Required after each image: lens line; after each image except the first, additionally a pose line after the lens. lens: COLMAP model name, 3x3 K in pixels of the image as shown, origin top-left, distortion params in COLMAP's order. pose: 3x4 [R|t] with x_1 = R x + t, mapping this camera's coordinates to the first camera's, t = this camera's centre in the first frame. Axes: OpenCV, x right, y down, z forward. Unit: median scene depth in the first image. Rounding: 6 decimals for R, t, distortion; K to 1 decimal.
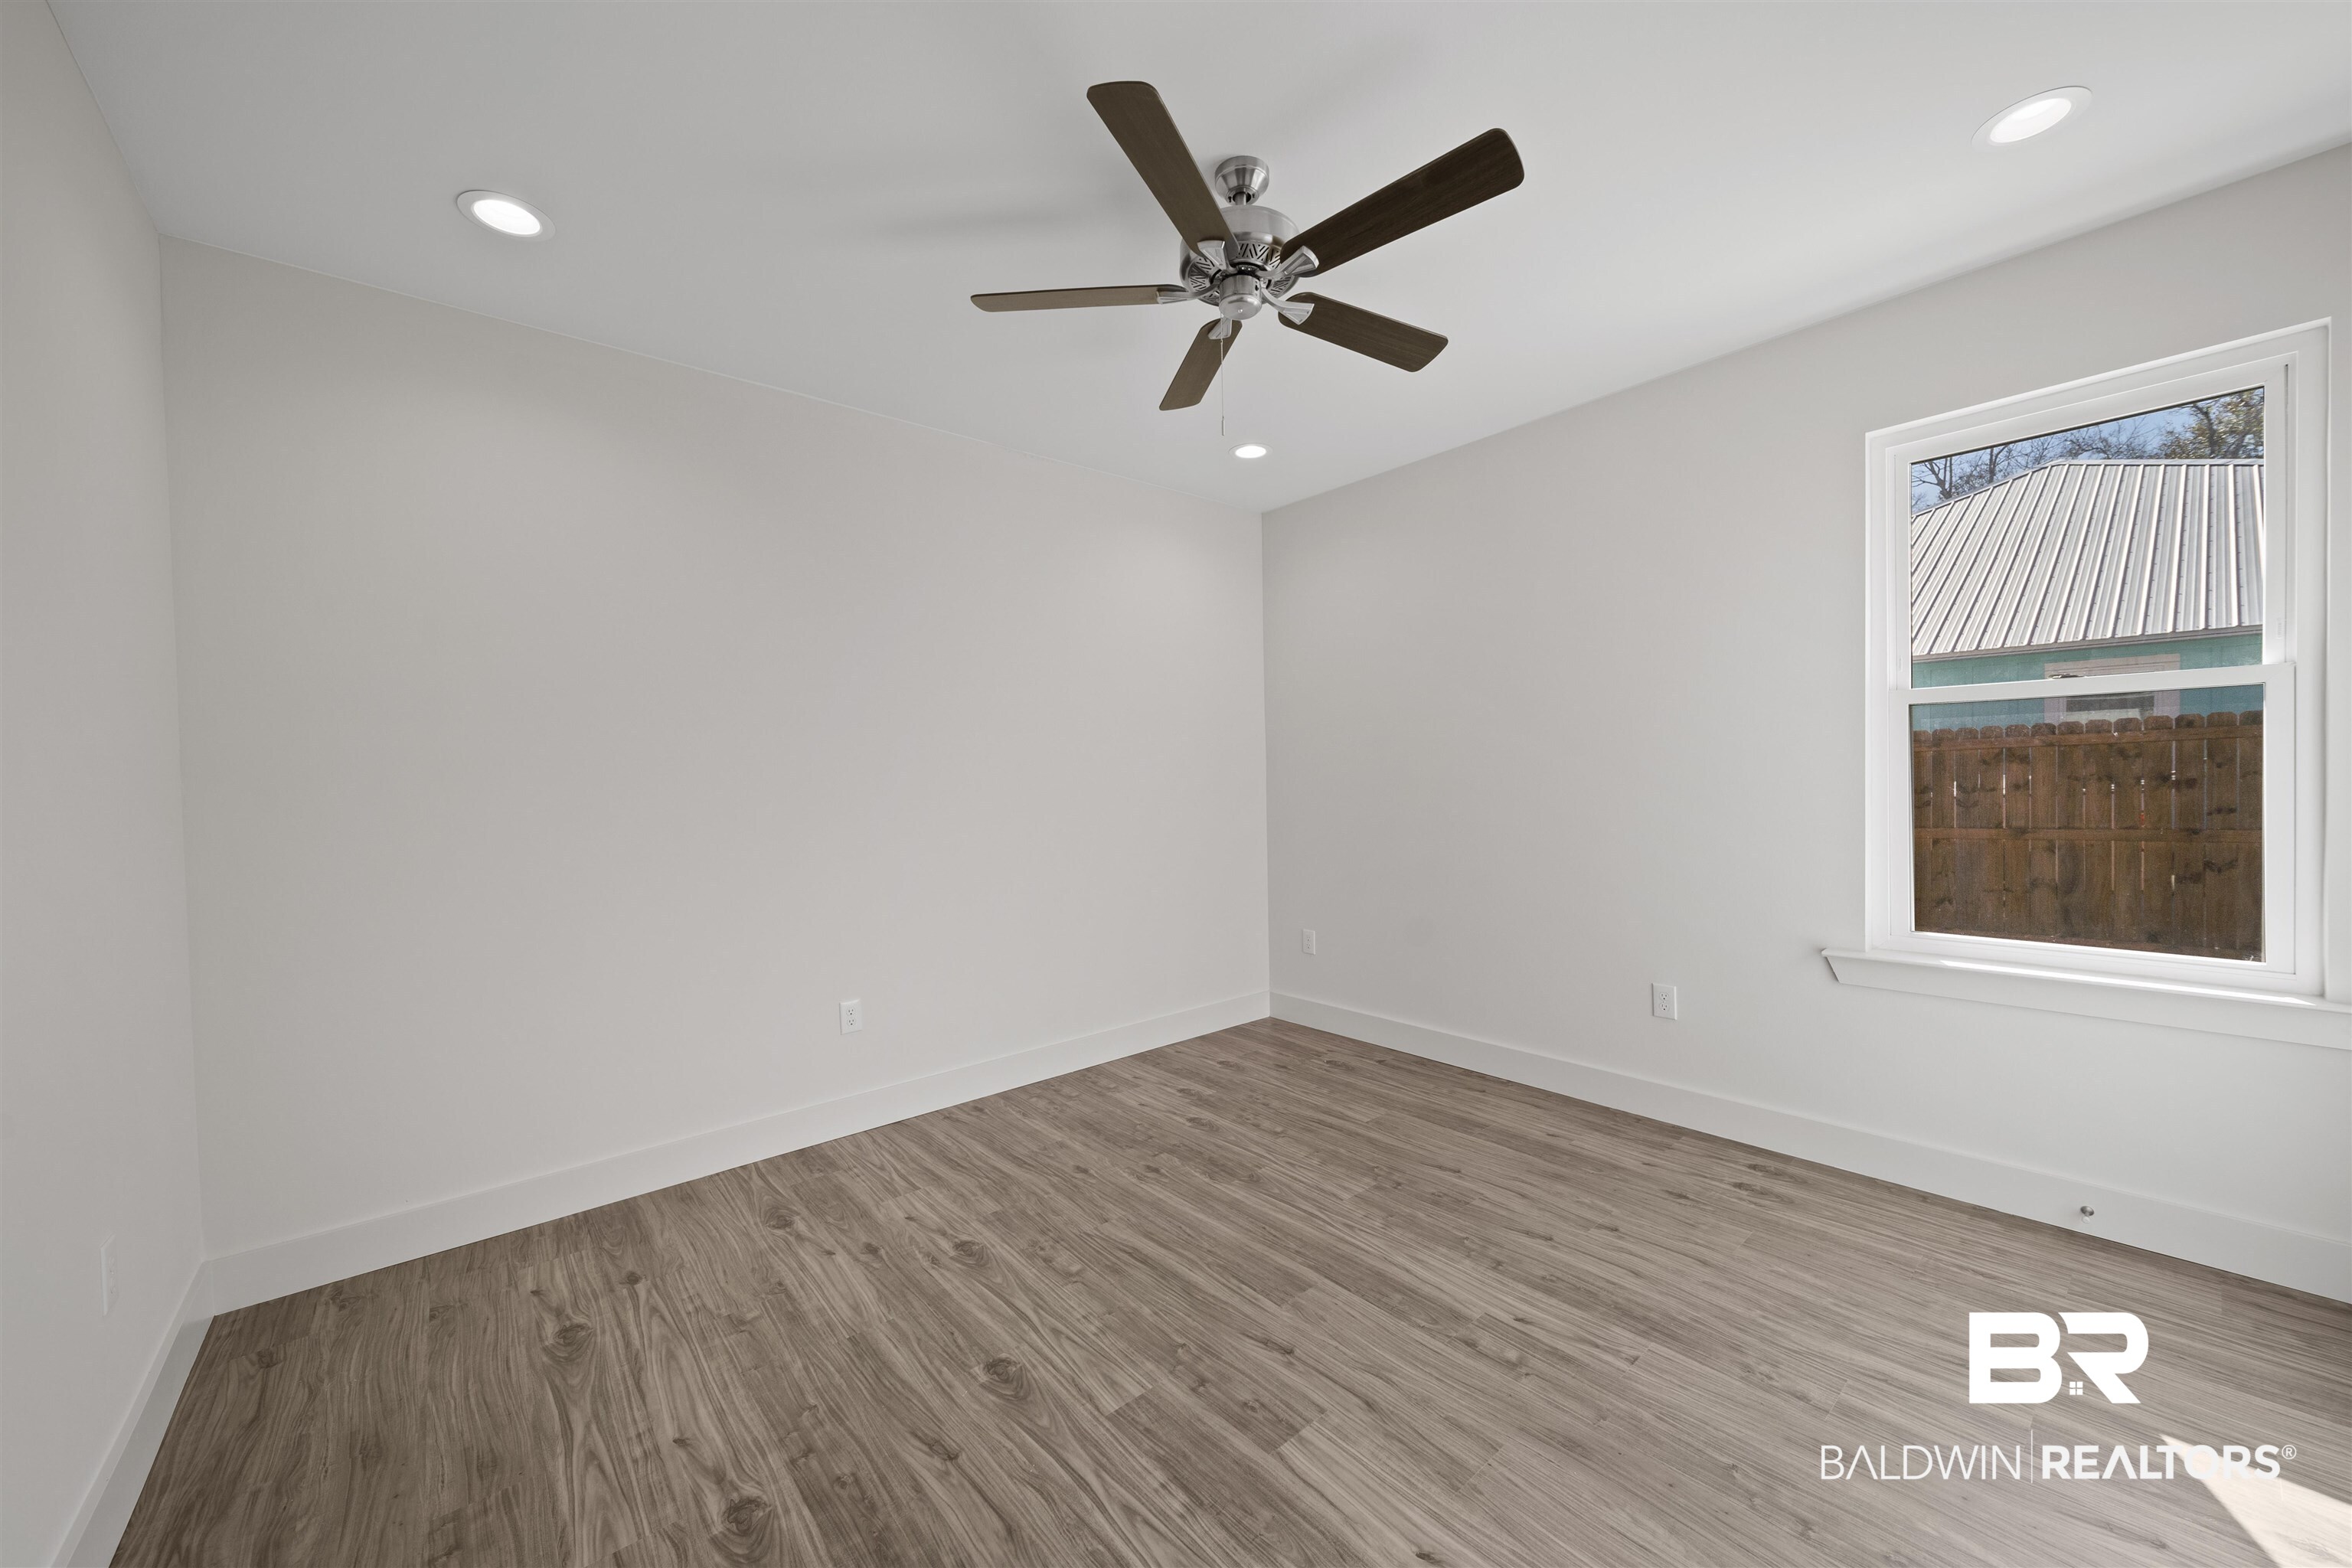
lens RADIAL K [[831.6, 0, 1176.0], [0, 831.6, 784.0], [0, 0, 1]] dist [-0.000236, -0.000169]
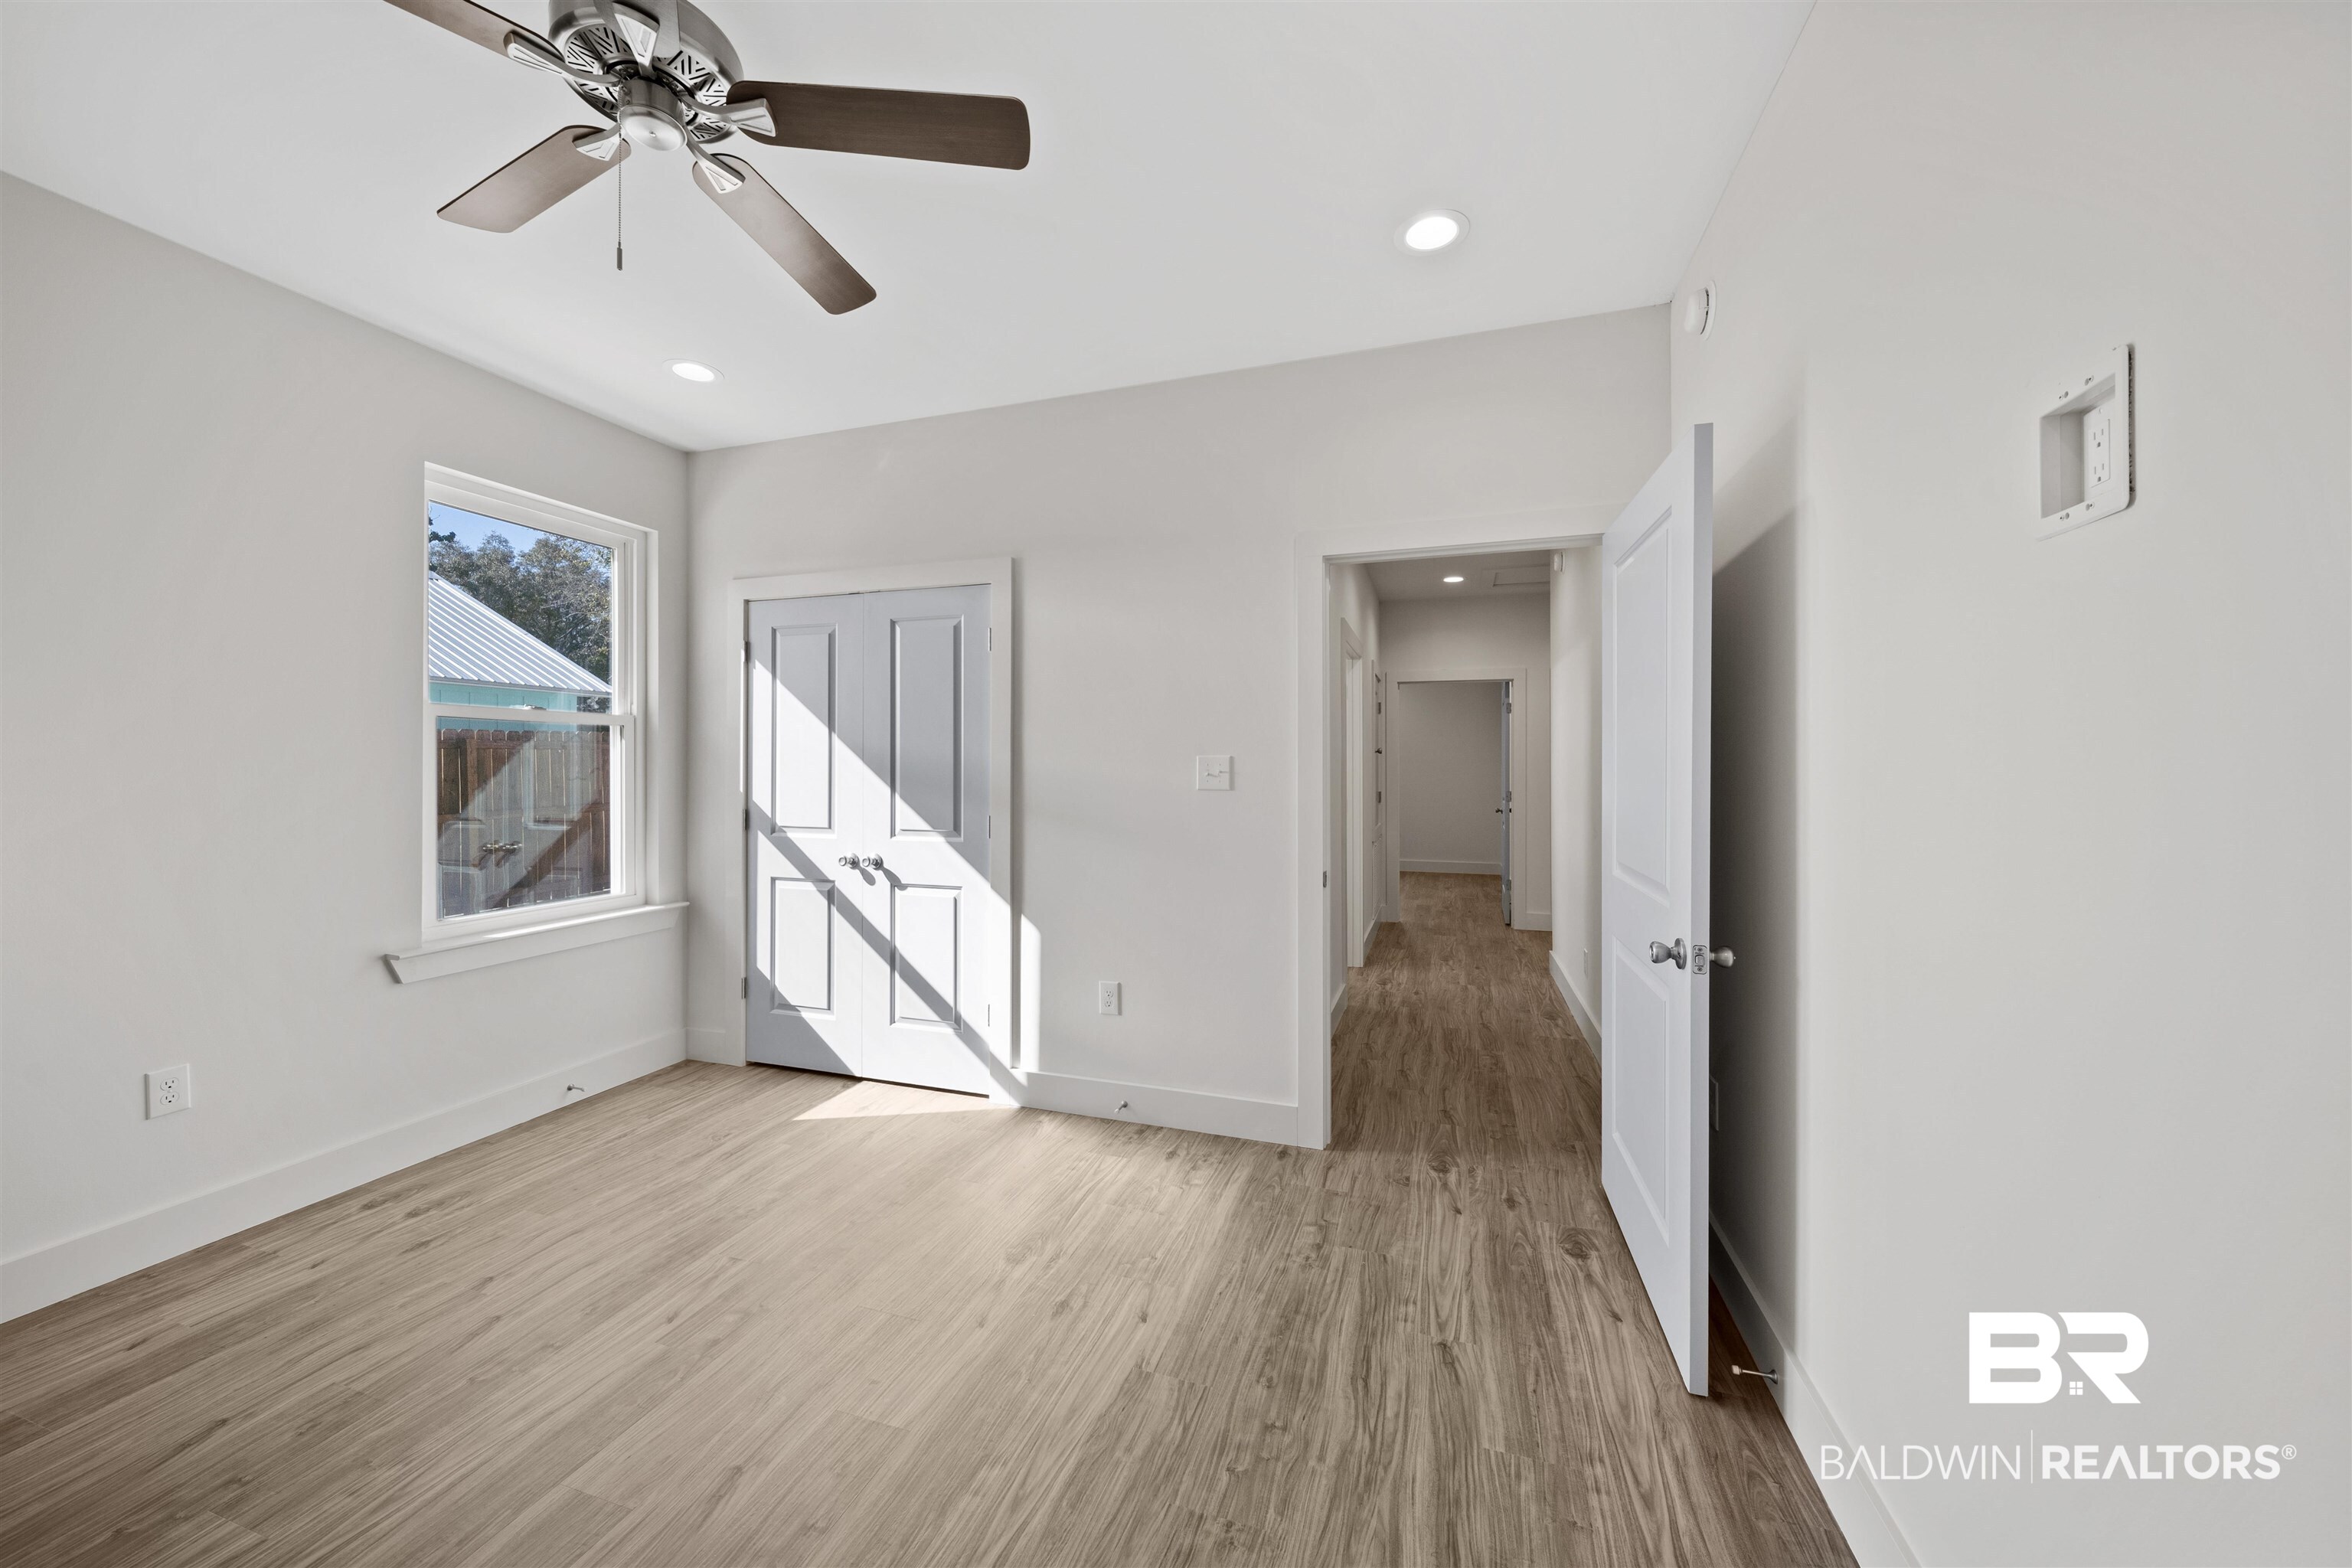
lens RADIAL K [[831.6, 0, 1176.0], [0, 831.6, 784.0], [0, 0, 1]] dist [-0.000236, -0.000169]
pose [[-0.508576, 0.004209, 0.861007, -0.639700], [0.015987, 0.999862, 0.004556, 0.014722], [-0.860869, 0.016082, -0.508573, 0.845592]]
